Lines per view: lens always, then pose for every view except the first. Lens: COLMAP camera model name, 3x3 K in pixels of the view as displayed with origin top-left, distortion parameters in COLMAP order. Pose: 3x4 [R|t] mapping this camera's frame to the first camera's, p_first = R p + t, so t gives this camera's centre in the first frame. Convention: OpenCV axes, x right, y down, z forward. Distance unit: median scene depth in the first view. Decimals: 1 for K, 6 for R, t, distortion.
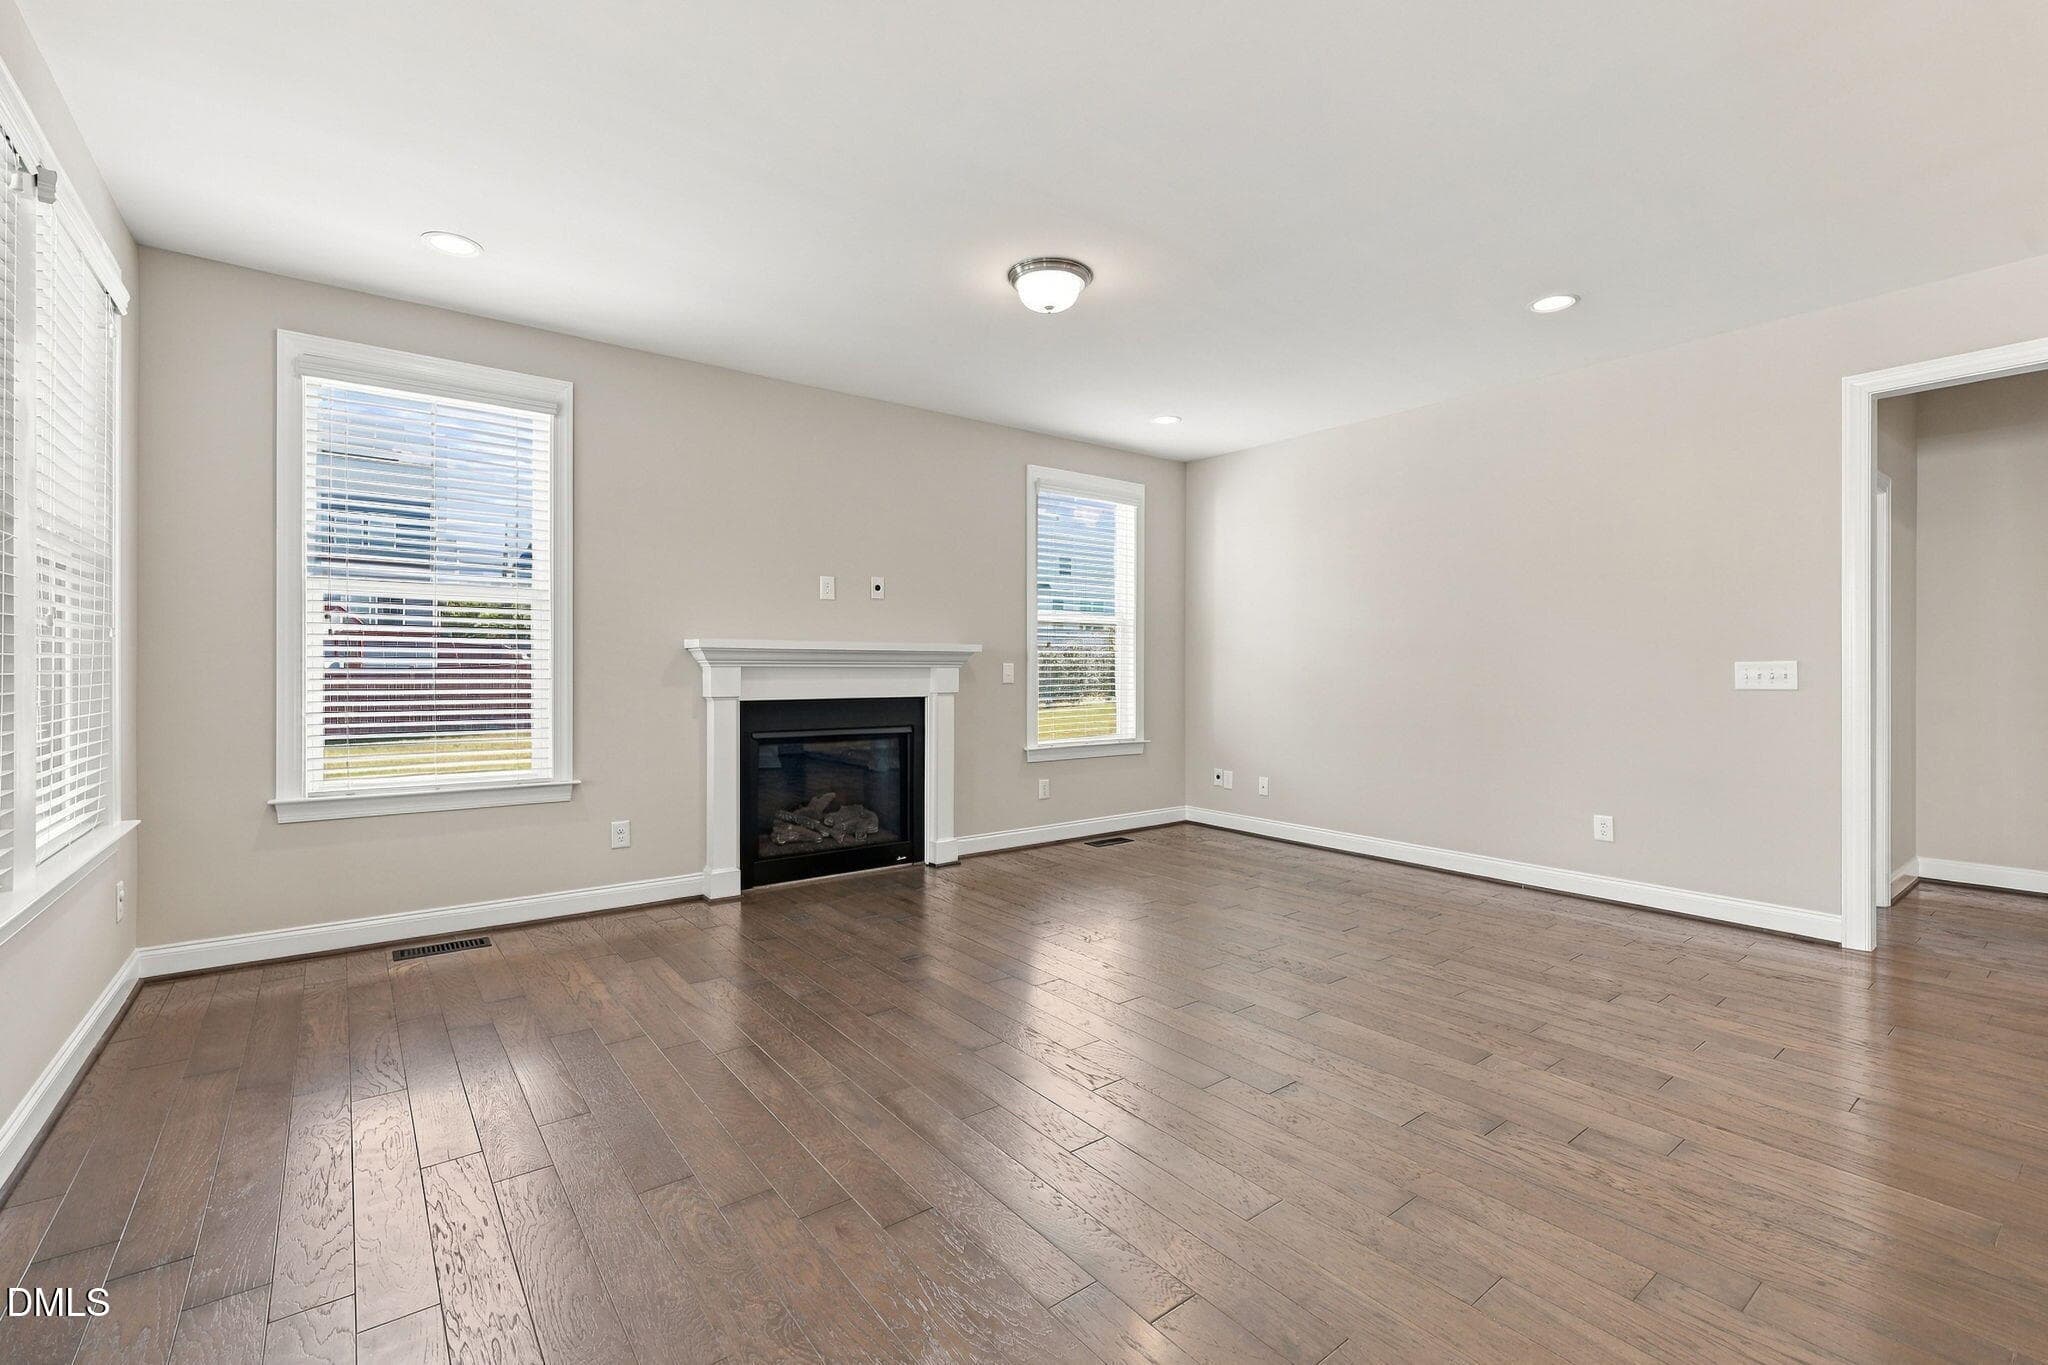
lens RADIAL K [[879.9, 0, 1020.6], [0, 879.9, 676.4], [0, 0, 1]] dist [-0.000145, -0.000182]
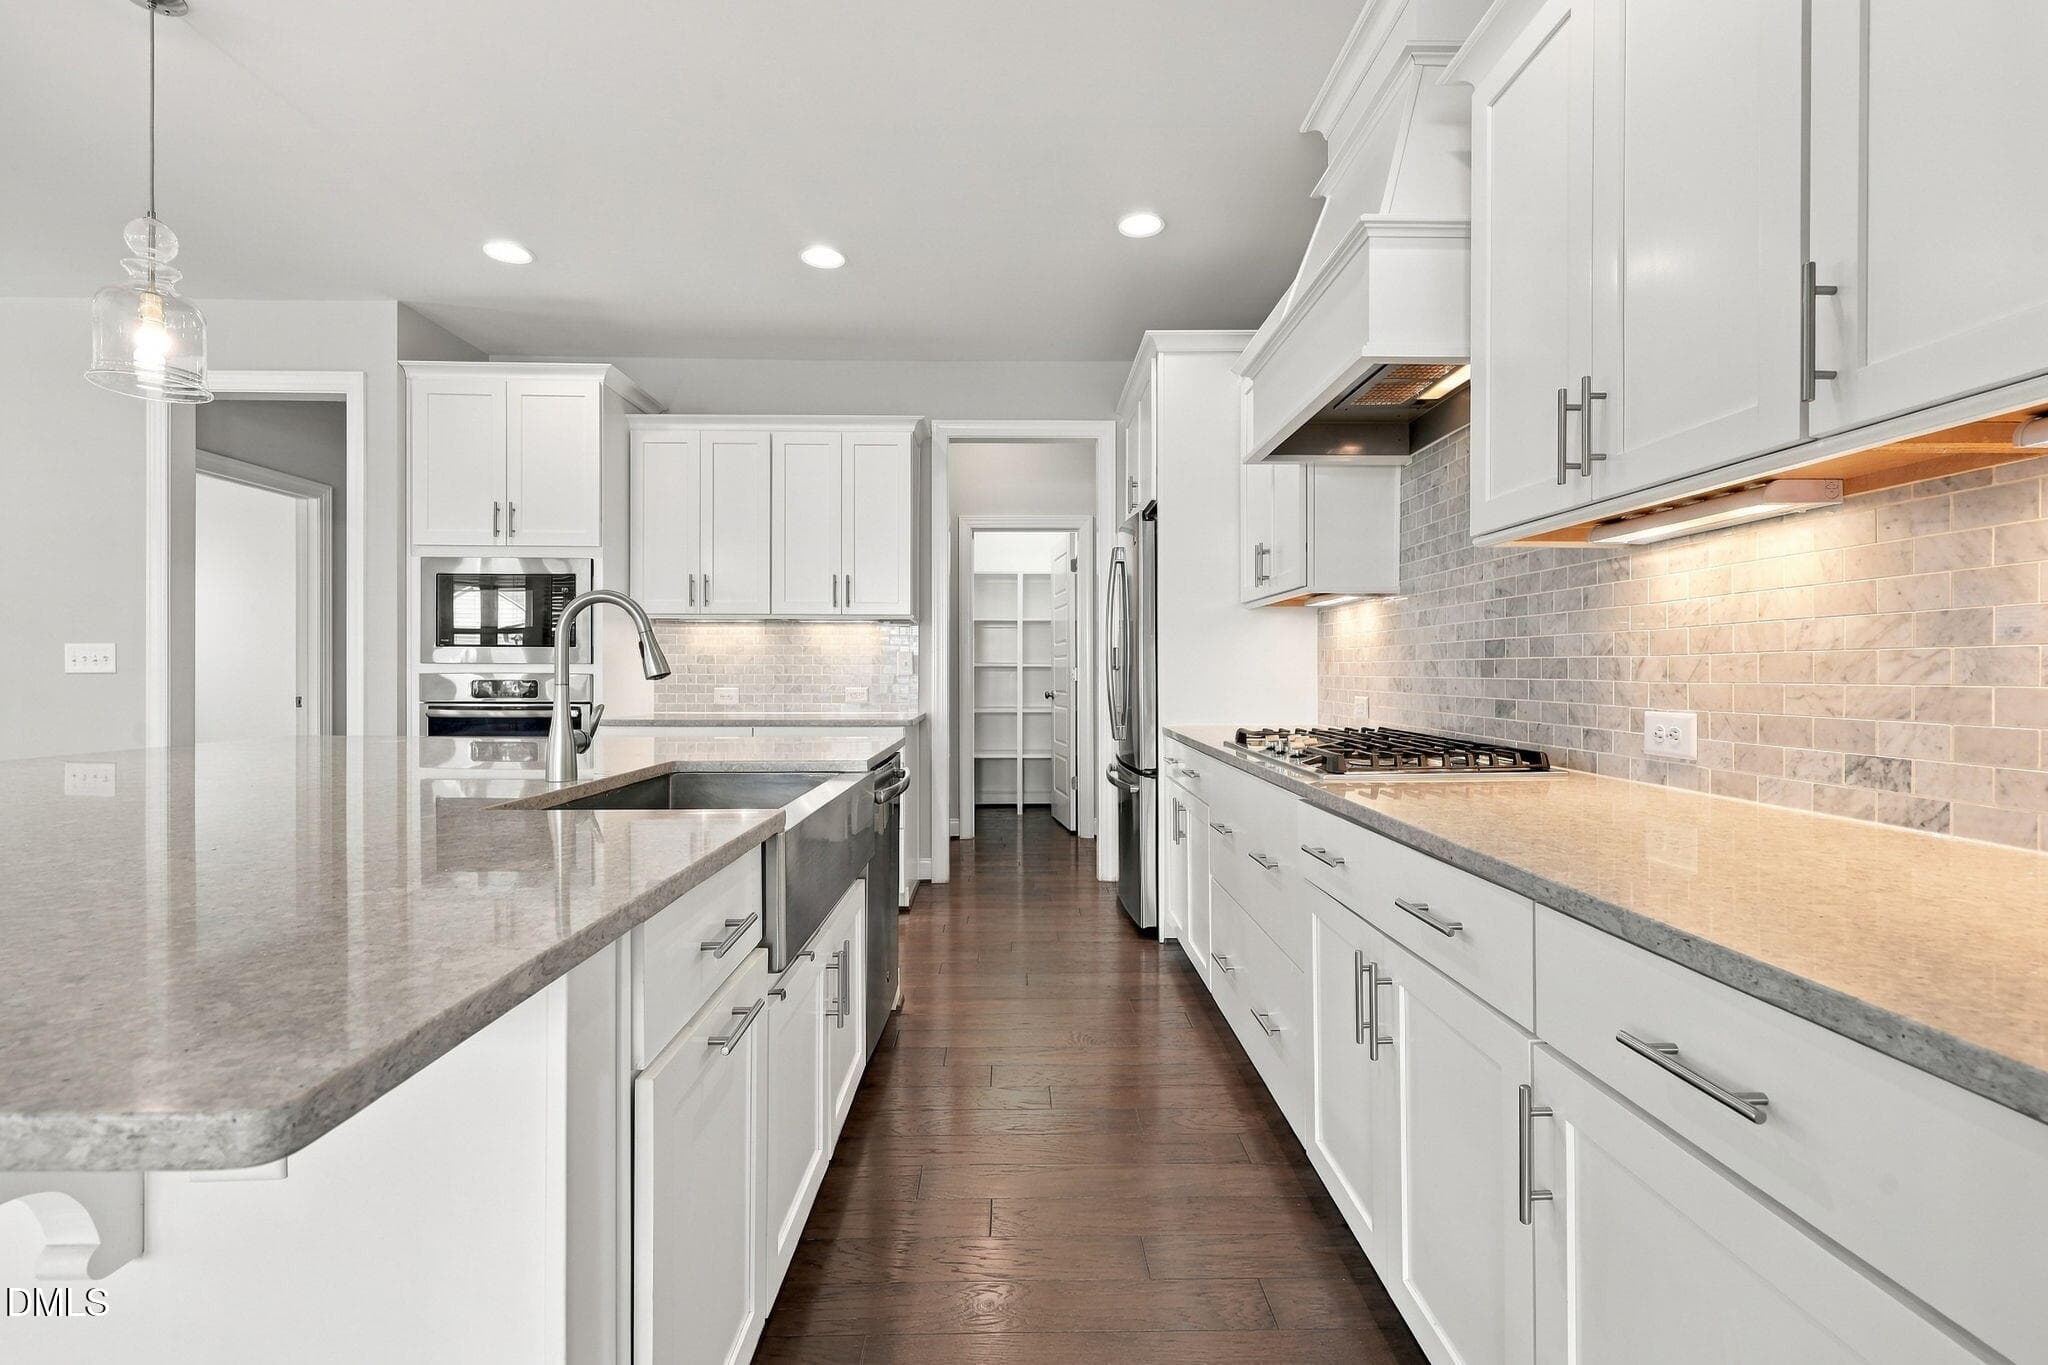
lens RADIAL K [[891.6, 0, 1031.3], [0, 891.6, 679.4], [0, 0, 1]] dist [-0.001531, 0.000045]
pose [[0.592865, -0.002541, 0.805298, 0.648595], [0.000174, 0.999995, 0.003027, 0.019184], [-0.805302, -0.001654, 0.592863, -0.418952]]
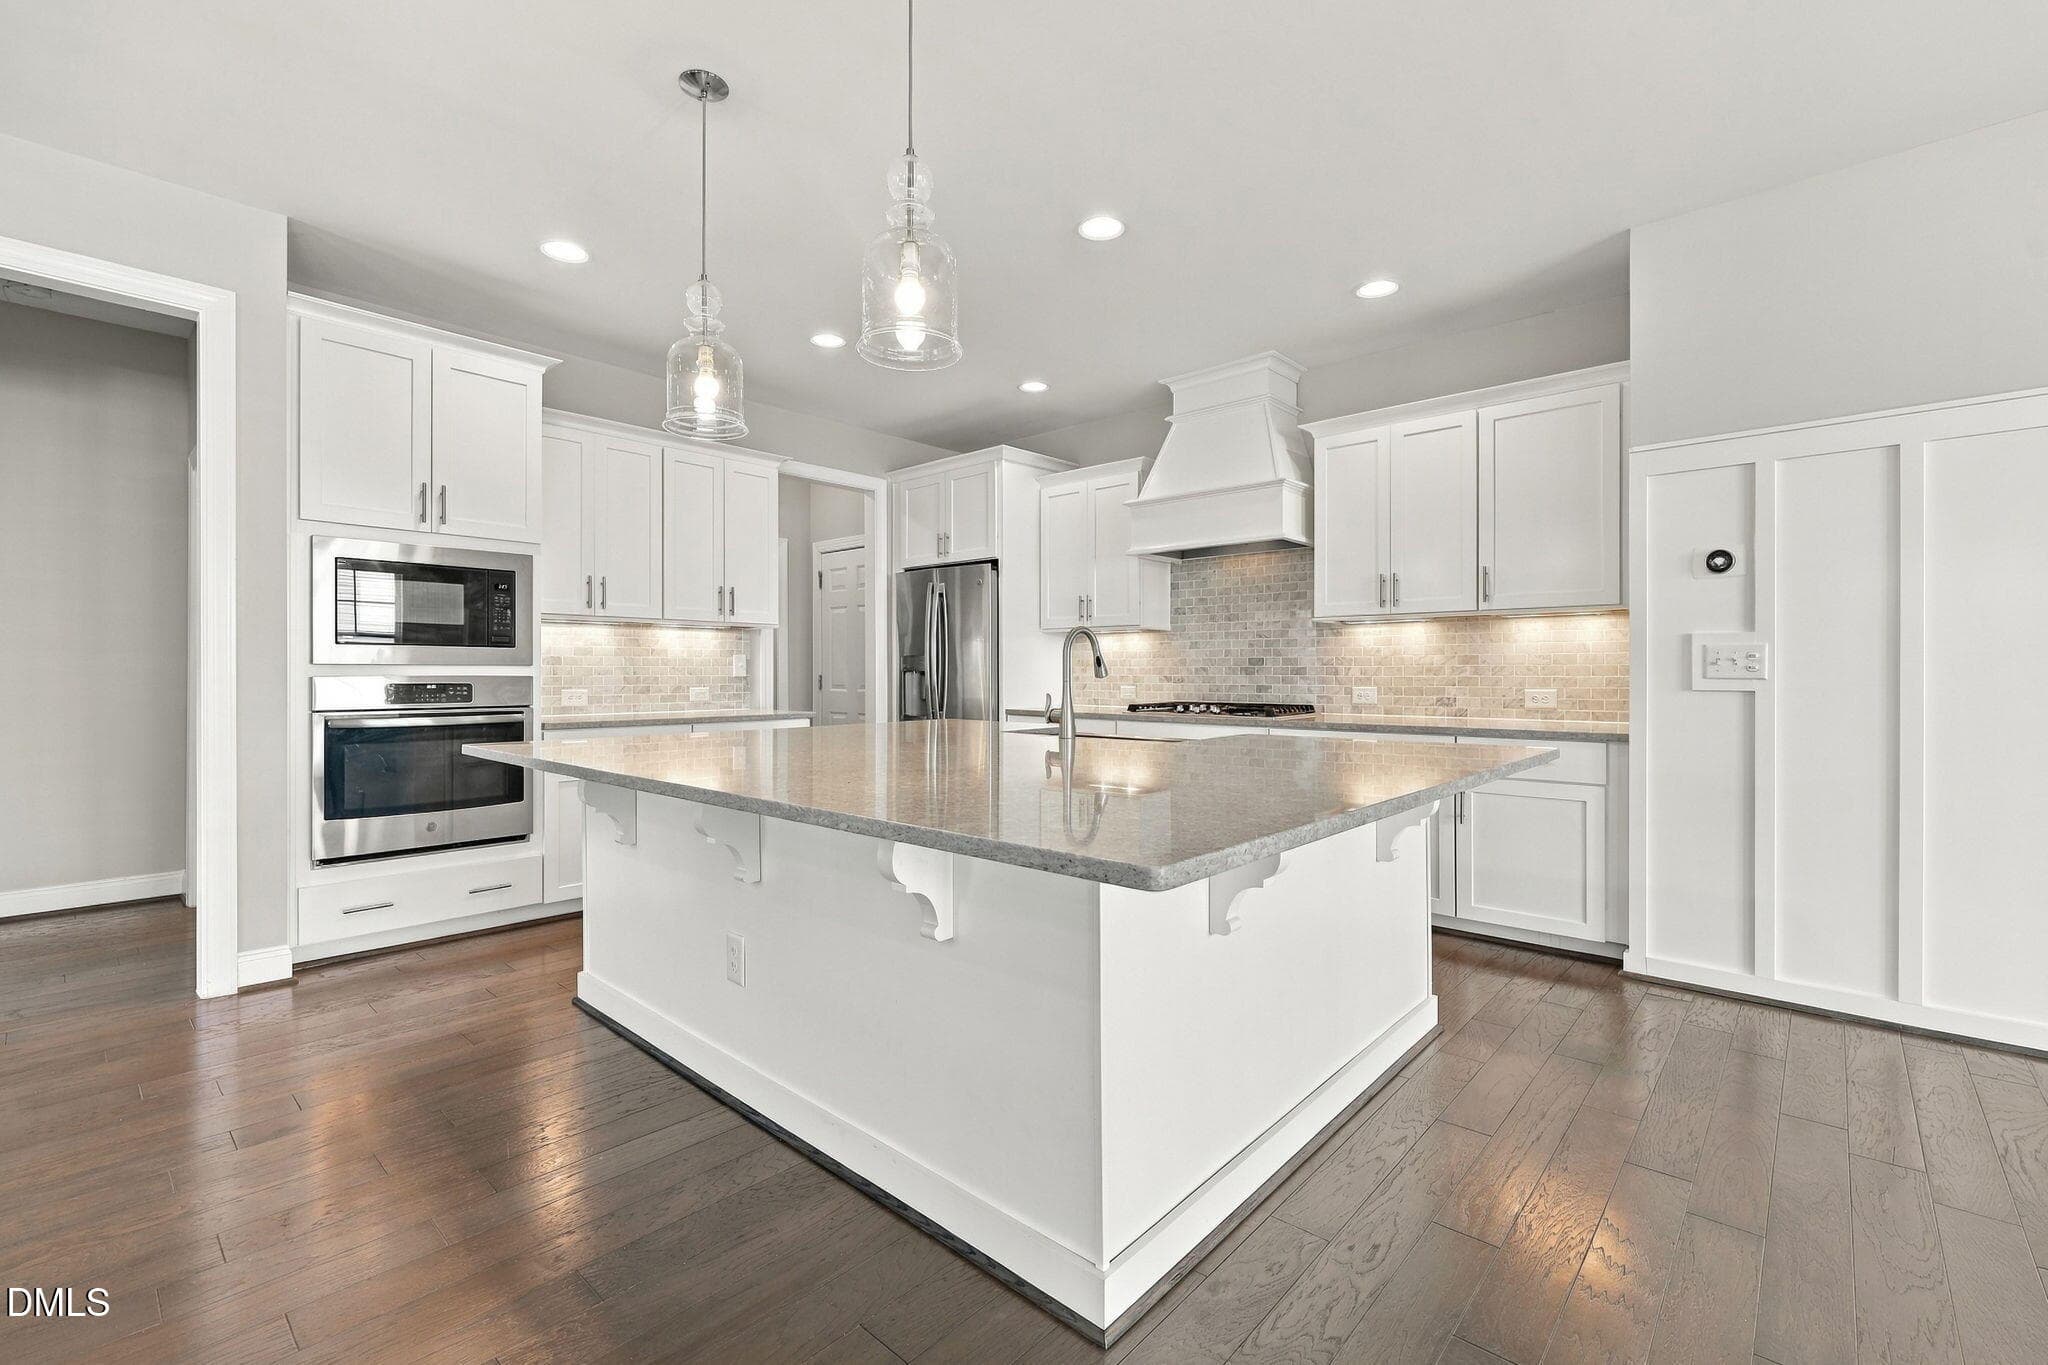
lens RADIAL K [[884.3, 0, 1037.7], [0, 884.3, 678.8], [0, 0, 1]] dist [0.000225, 0.000215]
pose [[-0.188426, -0.005323, 0.982073, 0.139966], [0.005177, 0.999966, 0.006413, 0.015944], [-0.982074, 0.006292, -0.188392, 0.195139]]
